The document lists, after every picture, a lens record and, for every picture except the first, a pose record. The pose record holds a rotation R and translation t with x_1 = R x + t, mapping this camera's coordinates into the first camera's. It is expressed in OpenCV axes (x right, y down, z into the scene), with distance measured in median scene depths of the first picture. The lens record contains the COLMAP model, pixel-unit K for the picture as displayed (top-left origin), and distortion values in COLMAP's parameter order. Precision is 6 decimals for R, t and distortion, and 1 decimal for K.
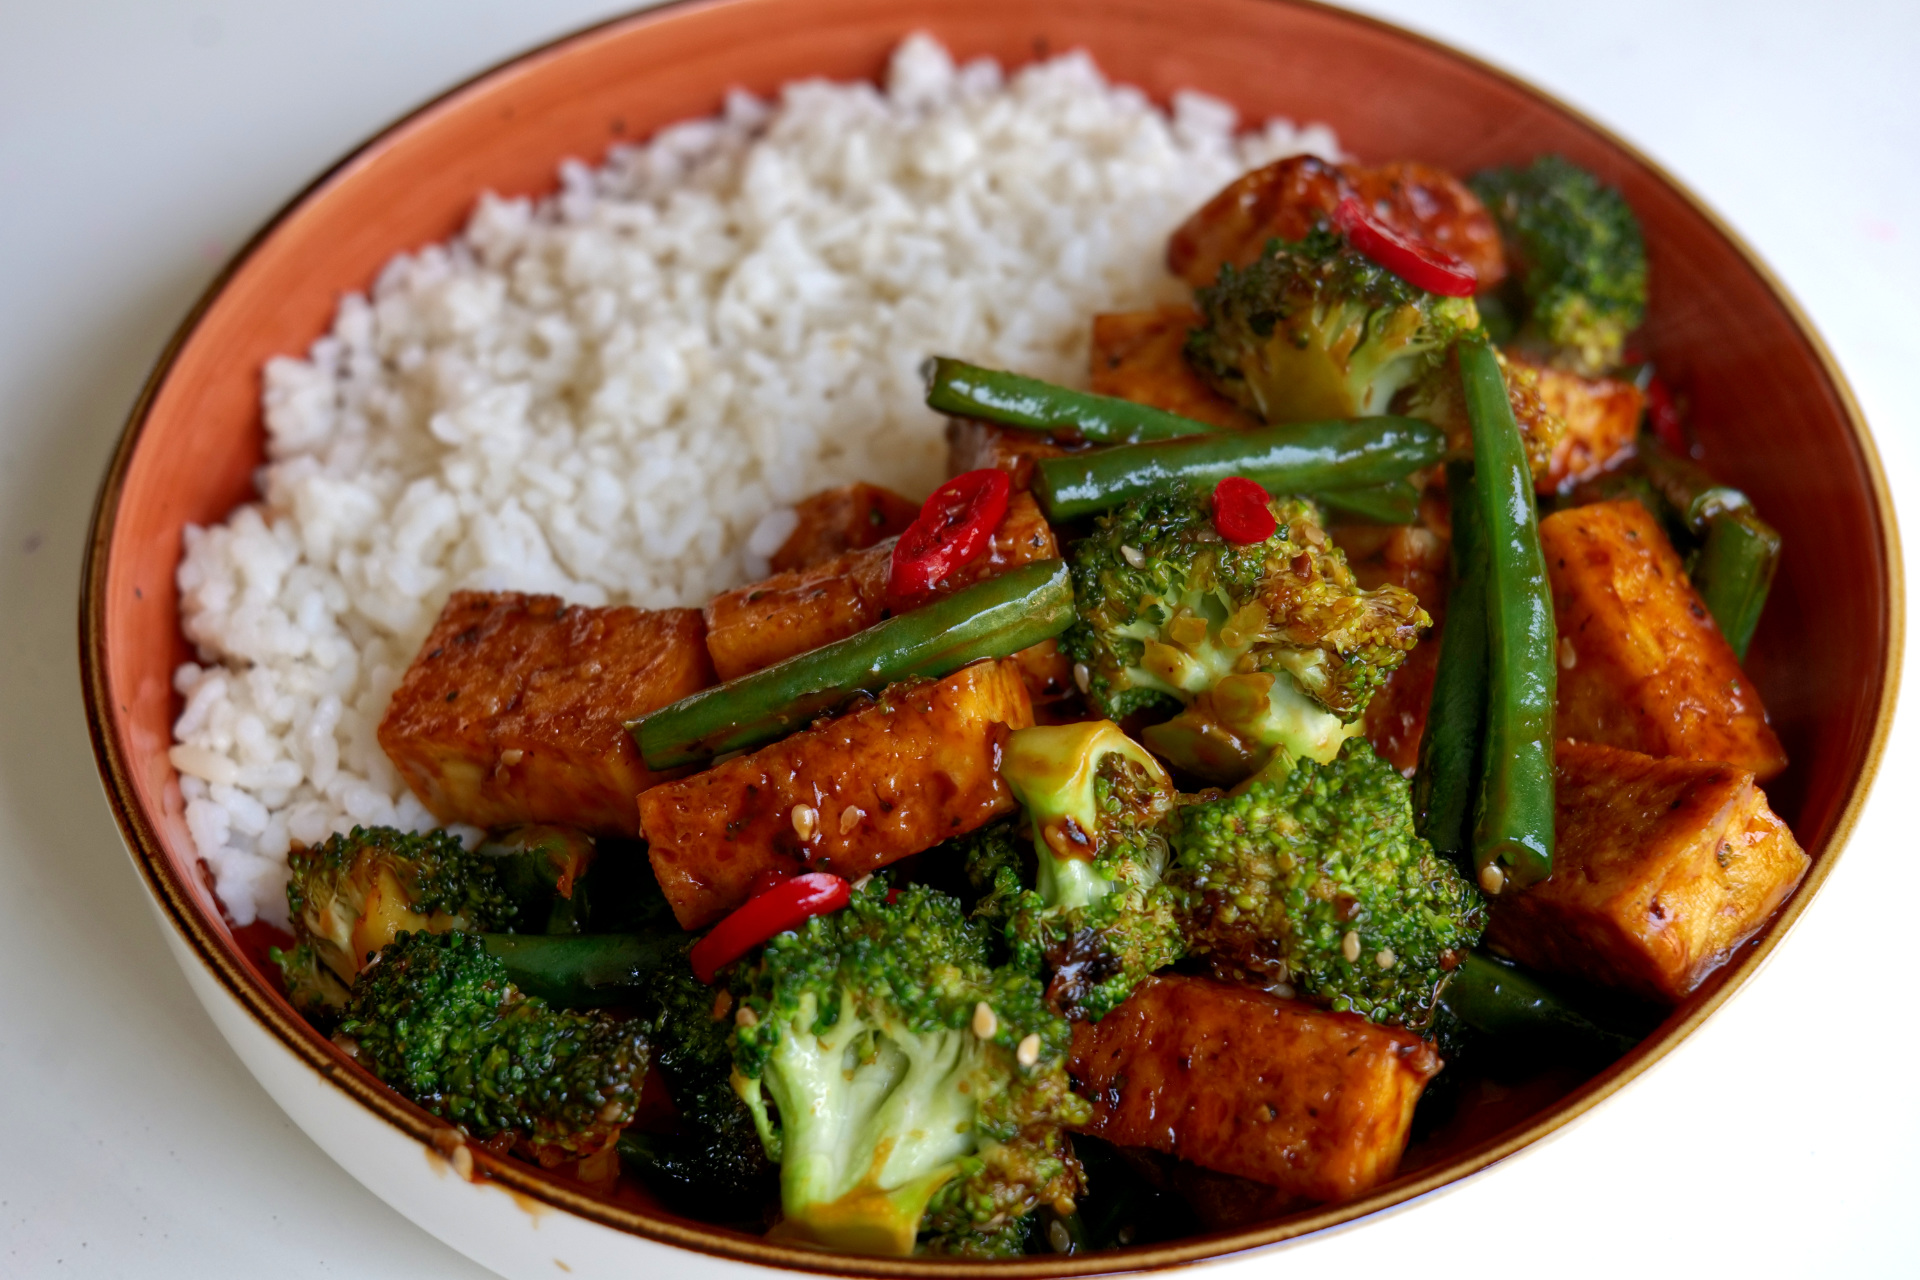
lens RADIAL K [[3293.4, 0, 949.9], [0, 3293.4, 639.2], [0, 0, 1]] dist [-0.025833, 0.000000]
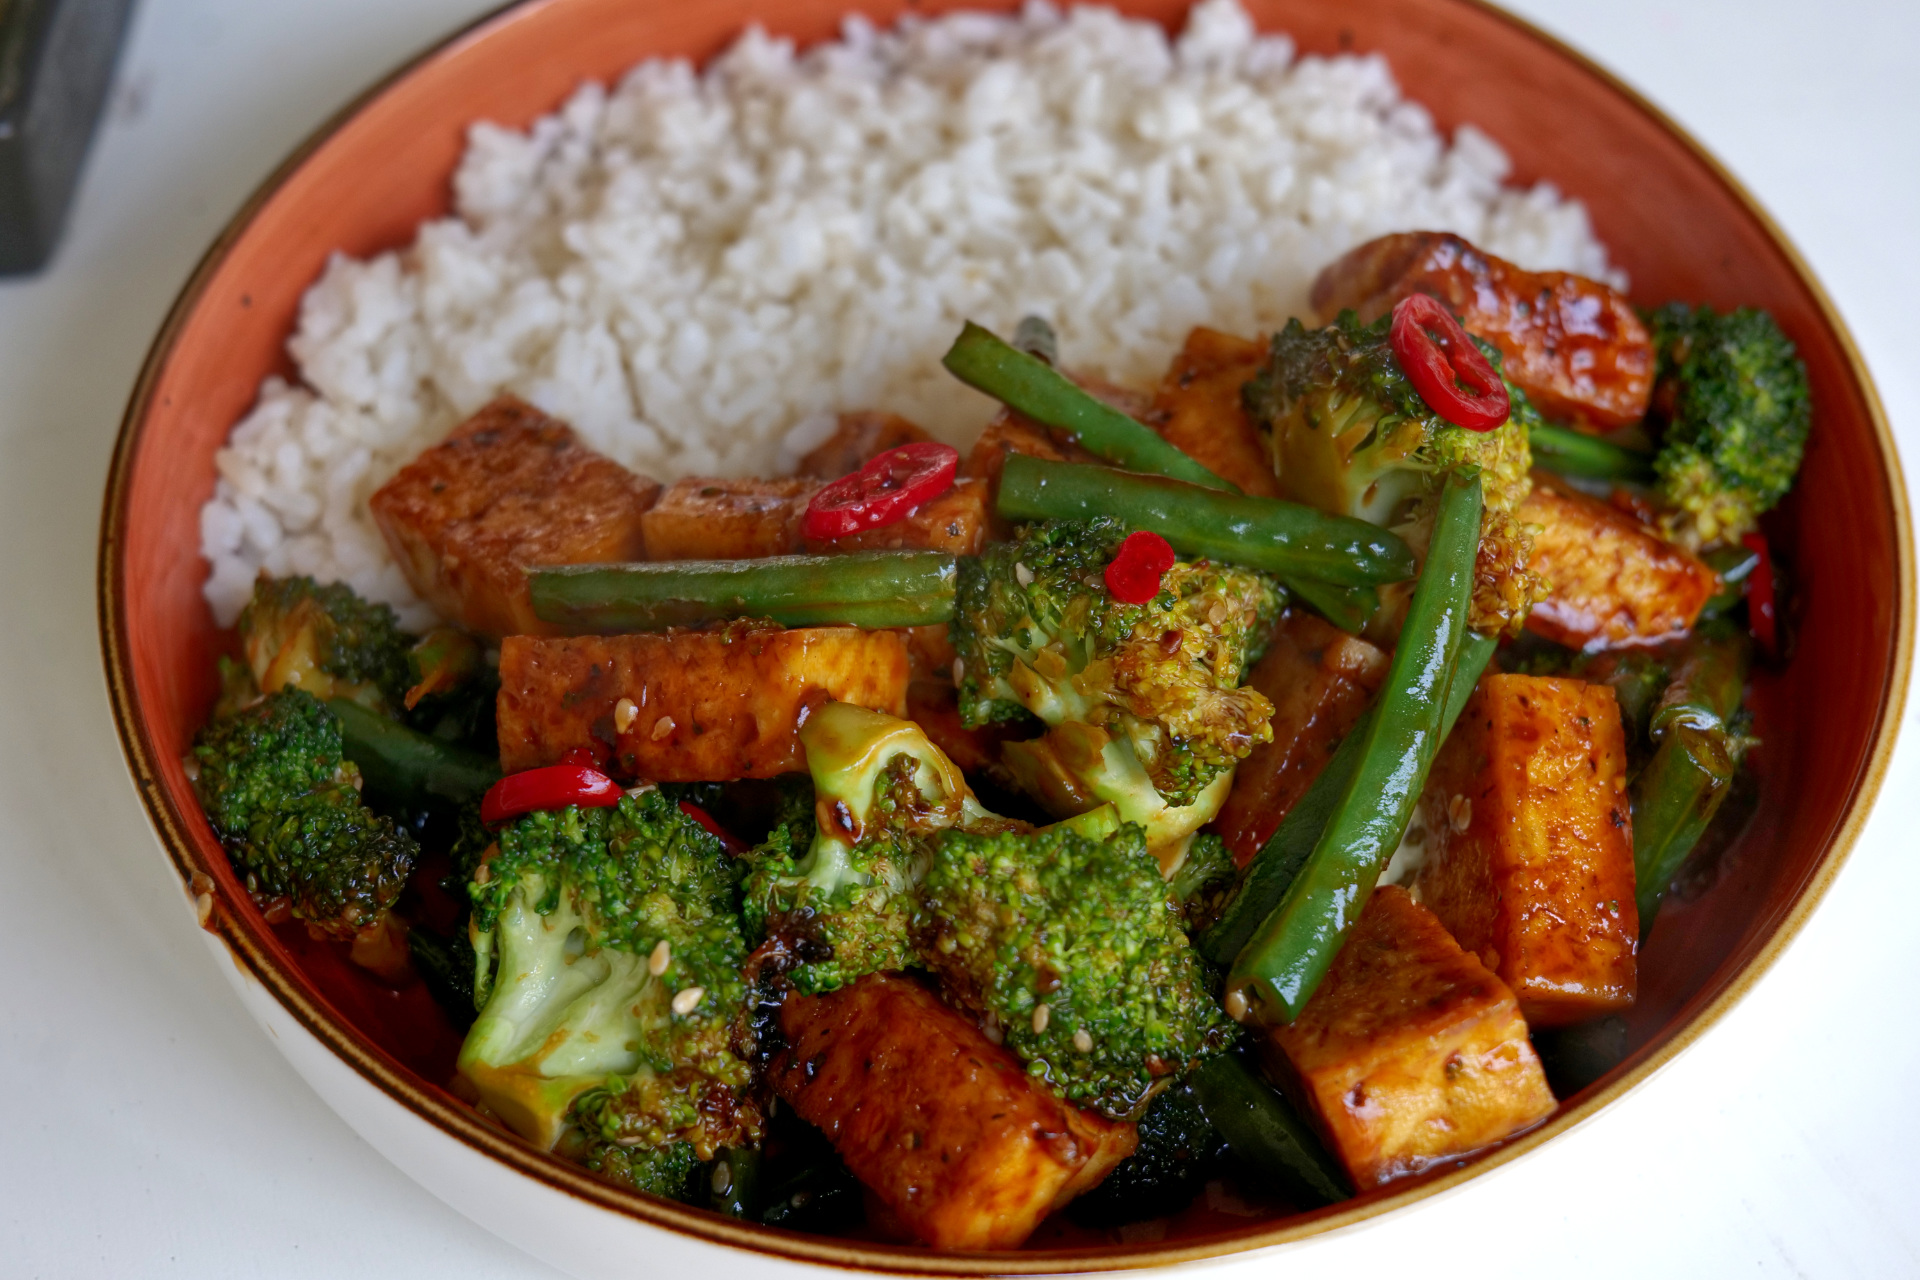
lens RADIAL K [[3293.4, 0, 962.5], [0, 3293.4, 647.8], [0, 0, 1]] dist [-0.025833, 0.000000]
pose [[0.910689, 0.332273, -0.245439, 0.284084], [-0.312102, 0.942674, 0.118145, -0.113946], [0.270626, -0.030991, 0.962186, 0.031028]]
